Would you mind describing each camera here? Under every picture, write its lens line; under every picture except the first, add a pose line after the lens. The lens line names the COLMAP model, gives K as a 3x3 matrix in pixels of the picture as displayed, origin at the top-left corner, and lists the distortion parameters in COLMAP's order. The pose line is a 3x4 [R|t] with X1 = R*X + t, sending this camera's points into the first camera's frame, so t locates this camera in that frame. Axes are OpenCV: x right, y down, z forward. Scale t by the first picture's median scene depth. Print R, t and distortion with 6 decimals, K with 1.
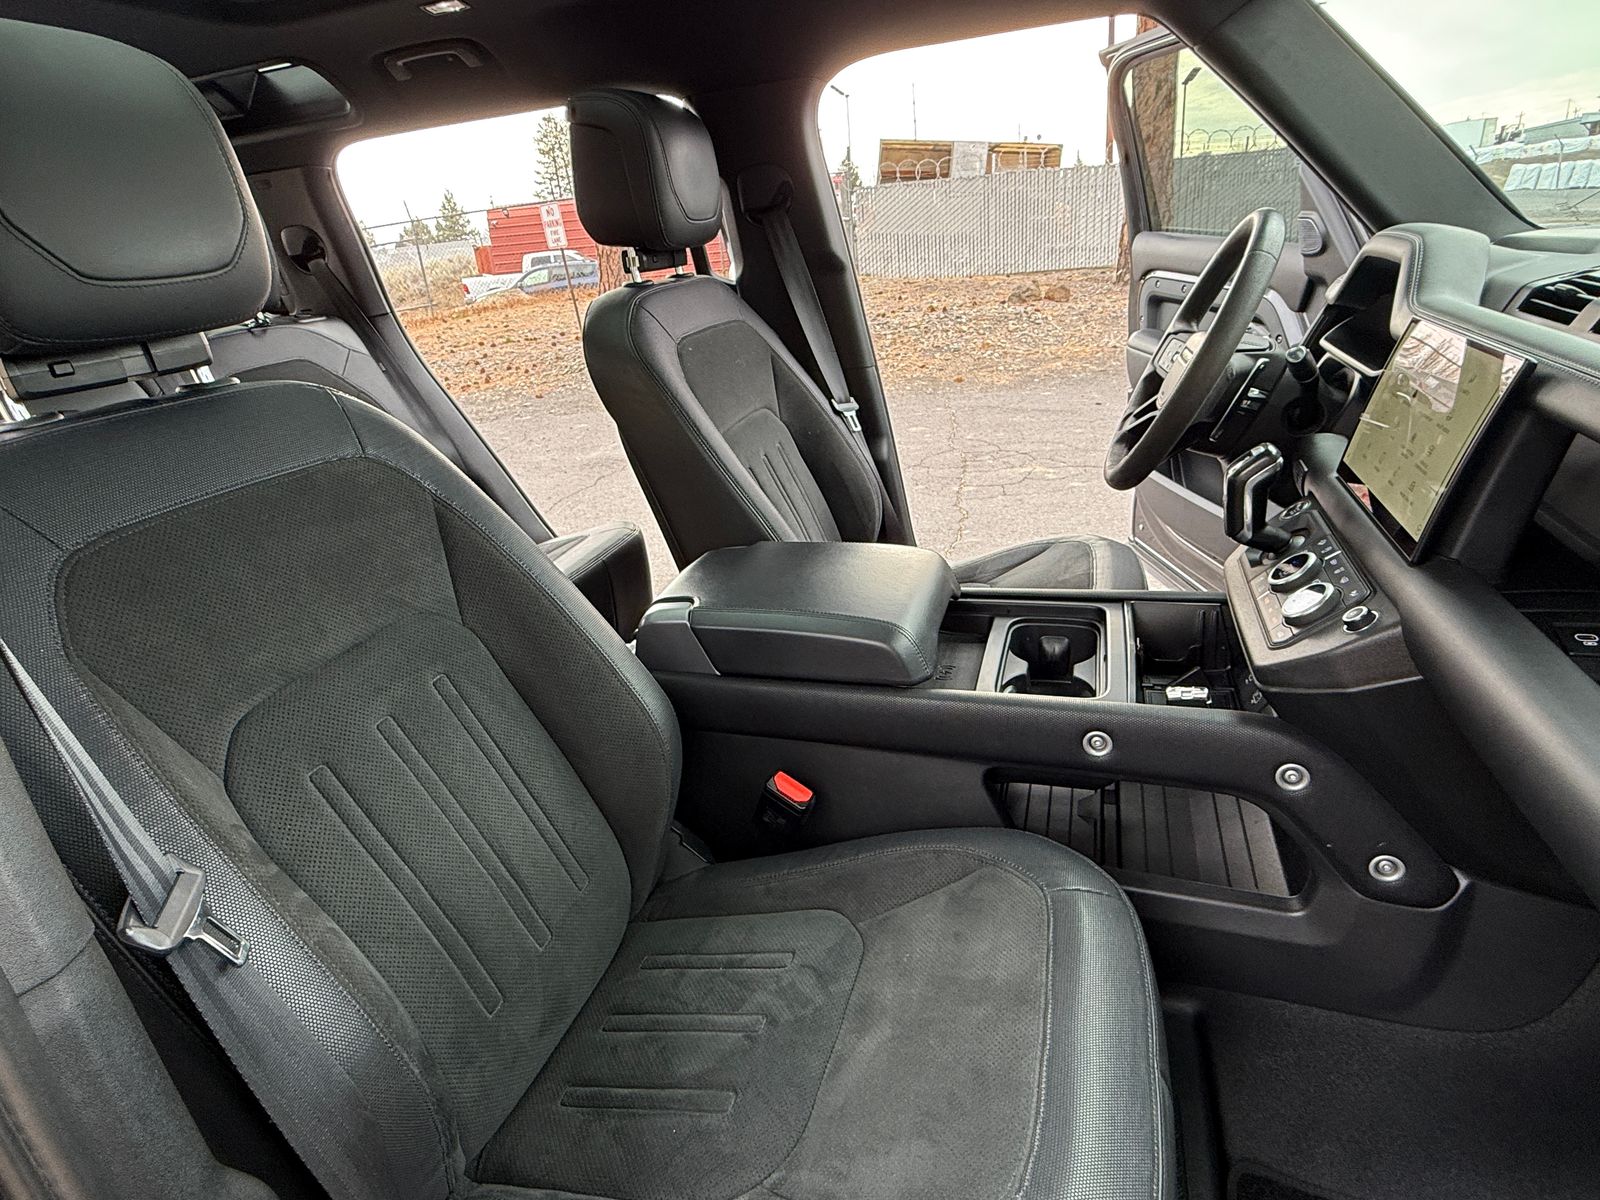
lens RADIAL K [[882.4, 0, 777.3], [0, 882.4, 602.3], [0, 0, 1]] dist [0.003275, -0.002123]
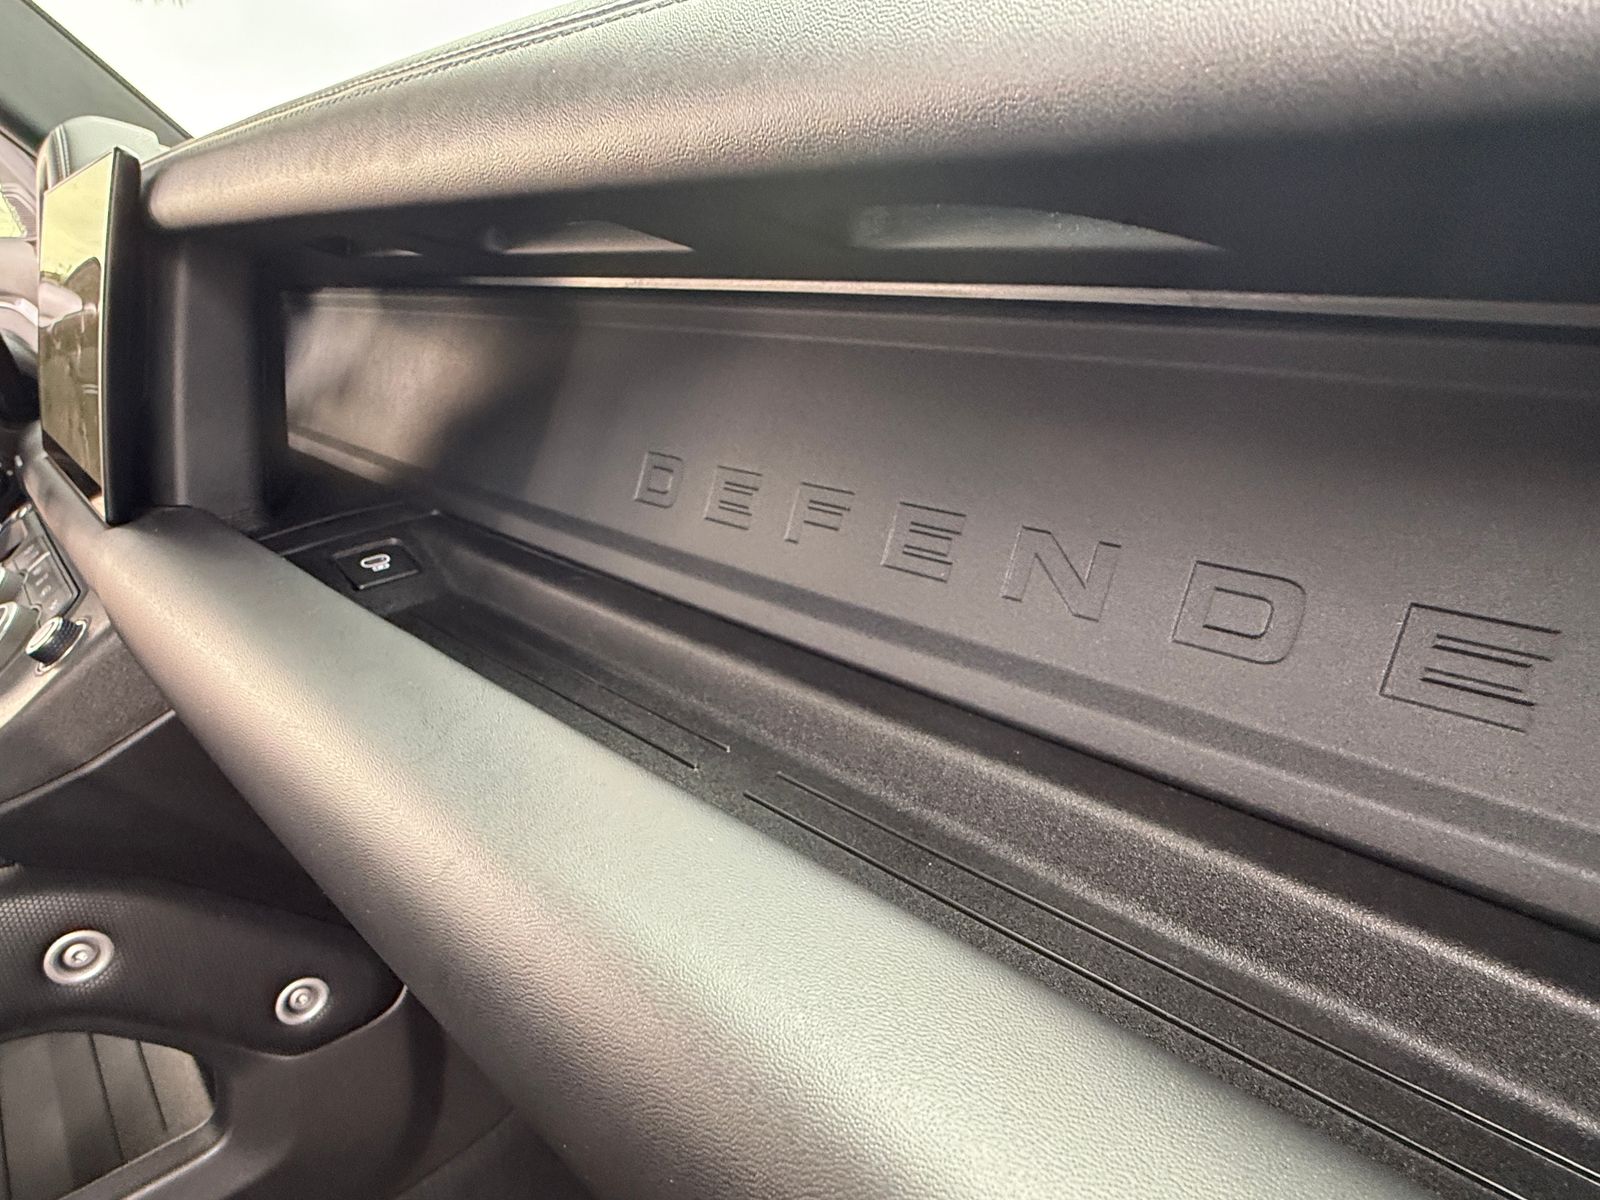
lens RADIAL K [[882.4, 0, 792.0], [0, 882.4, 605.7], [0, 0, 1]] dist [0.003275, -0.002123]
pose [[0.458729, -0.261041, 0.849367, 0.306409], [0.337136, 0.935533, 0.105441, 0.070247], [-0.822135, 0.237984, 0.517163, 0.251924]]
